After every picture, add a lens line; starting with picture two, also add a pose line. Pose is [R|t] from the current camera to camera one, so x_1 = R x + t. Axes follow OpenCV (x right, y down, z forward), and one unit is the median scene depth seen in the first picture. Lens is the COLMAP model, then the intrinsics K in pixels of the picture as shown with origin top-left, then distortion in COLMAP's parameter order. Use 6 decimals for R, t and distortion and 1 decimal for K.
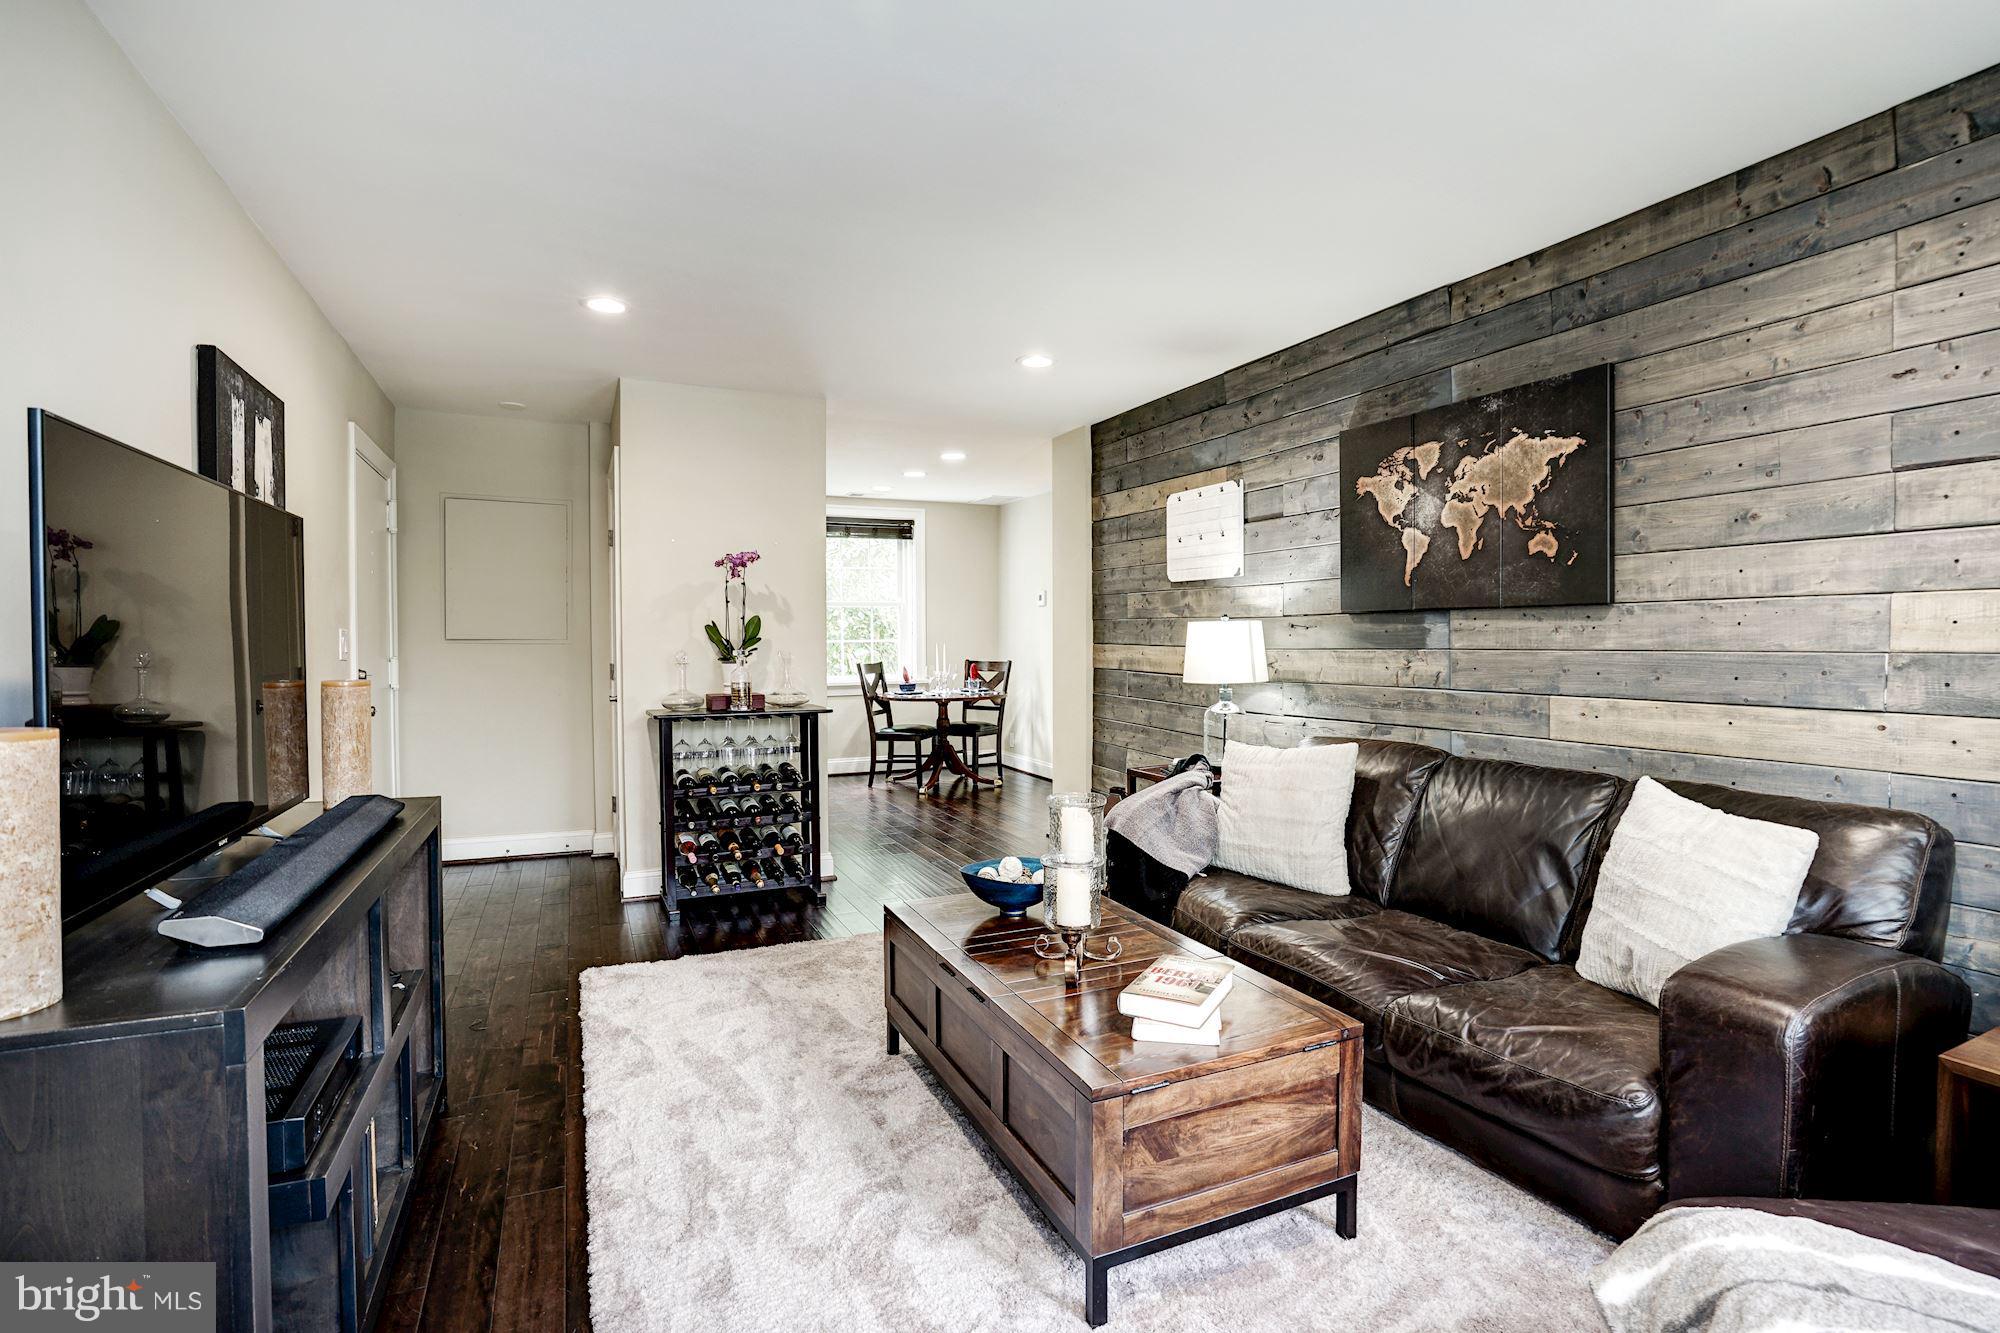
lens RADIAL K [[943.4, 0, 1000.0], [0, 943.4, 664.6], [0, 0, 1]] dist [-0.063603, 0.025368]
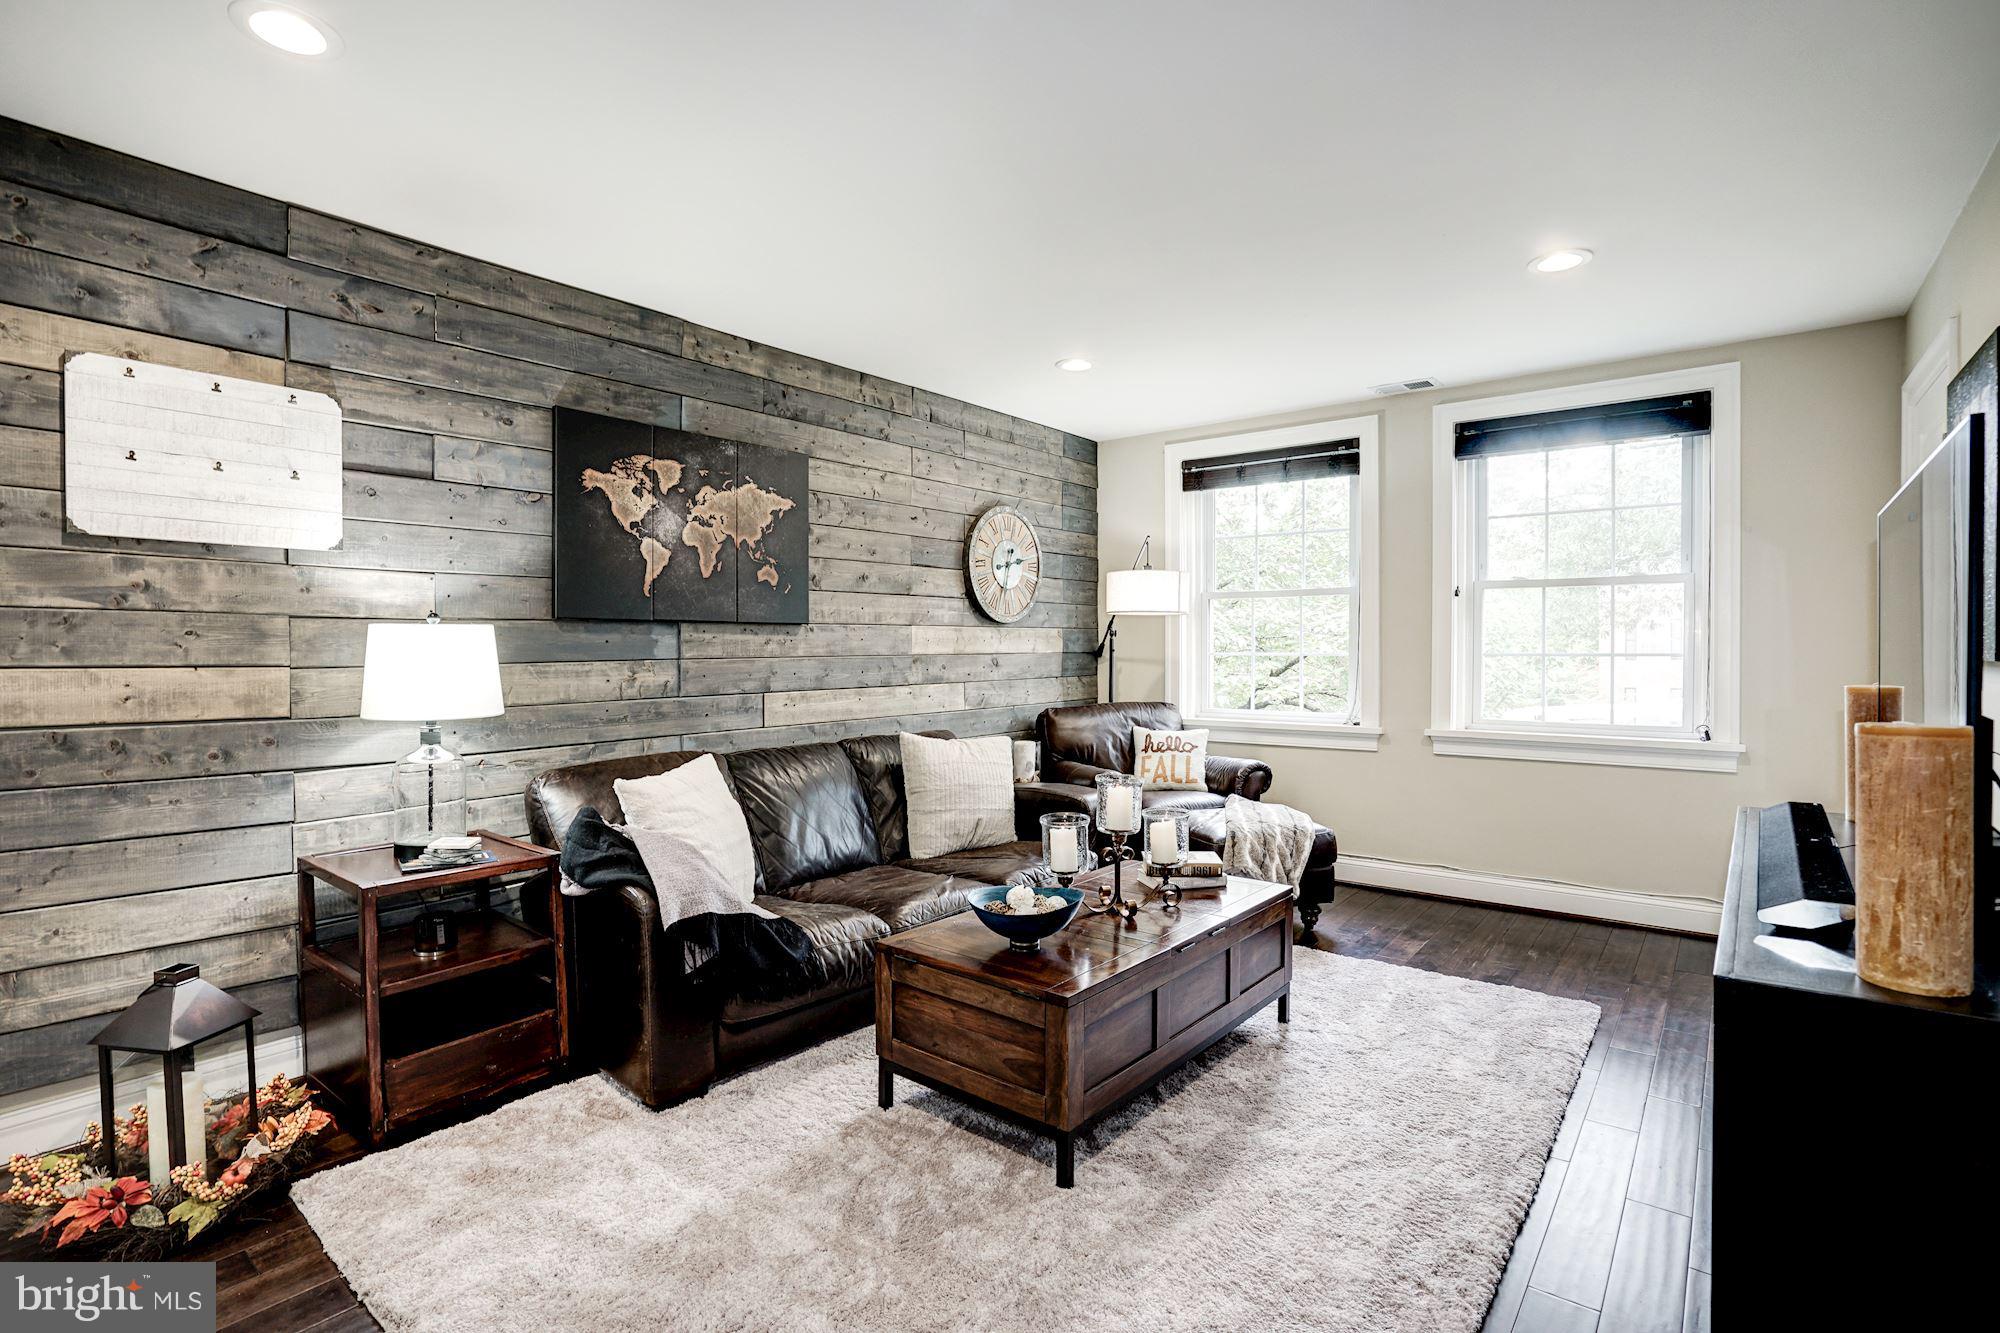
lens RADIAL K [[943.4, 0, 1000.0], [0, 943.4, 664.6], [0, 0, 1]] dist [-0.063603, 0.025368]
pose [[-0.443814, -0.013881, 0.896011, -0.662848], [0.028599, 0.999151, 0.029644, -0.032815], [-0.895662, 0.038782, -0.443040, 1.186011]]
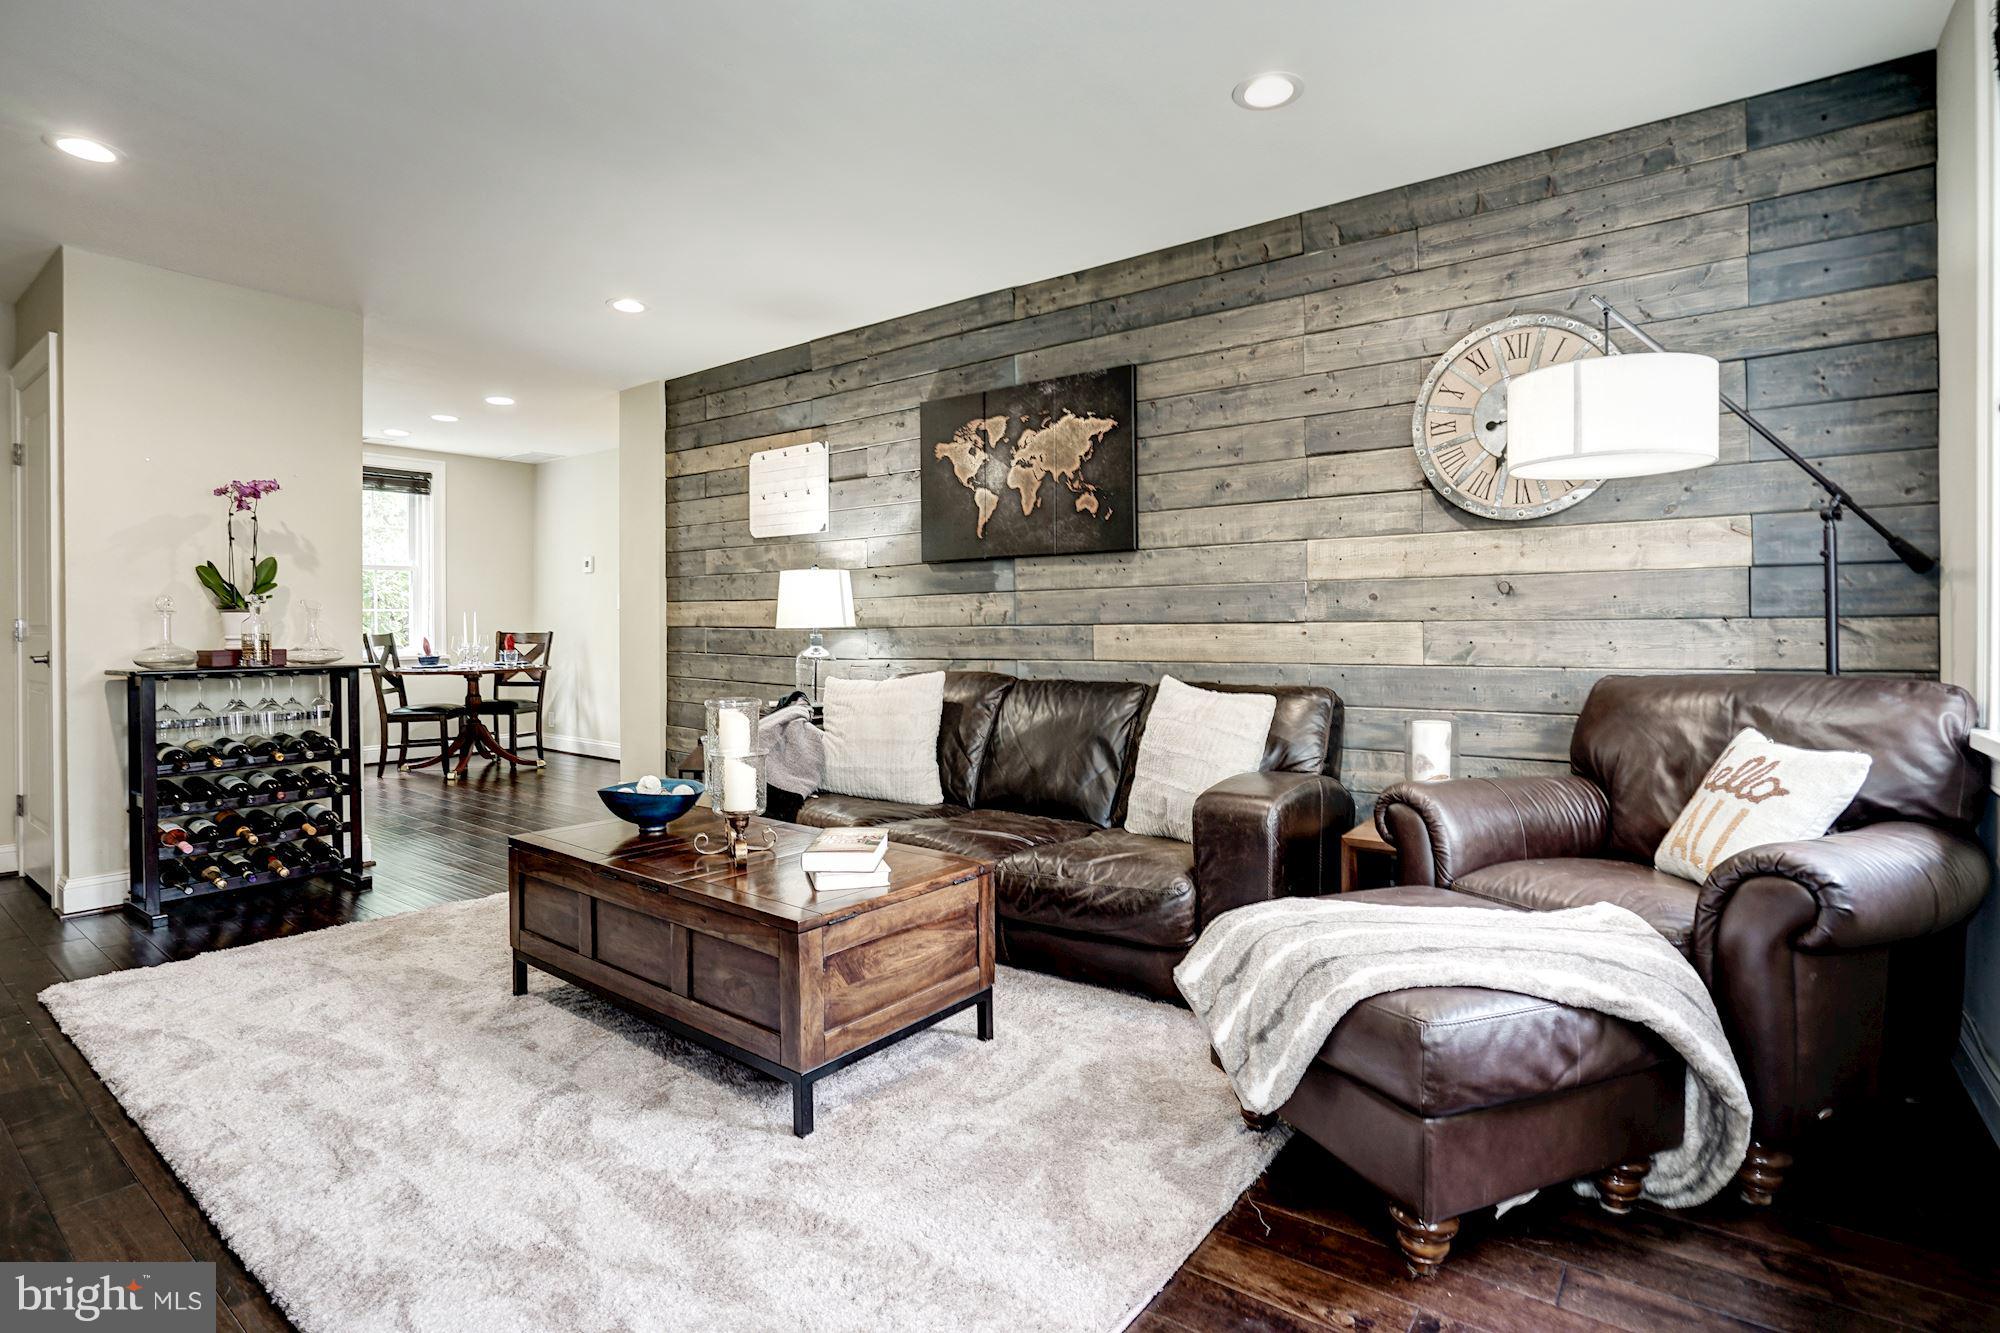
lens RADIAL K [[980.5, 0, 998.0], [0, 980.5, 632.6], [0, 0, 1]] dist [-0.076656, 0.043400]
pose [[0.882586, -0.001079, 0.470149, -0.126802], [0.013712, 0.999631, -0.023445, 0.067372], [-0.469950, 0.027139, 0.882276, -0.093179]]
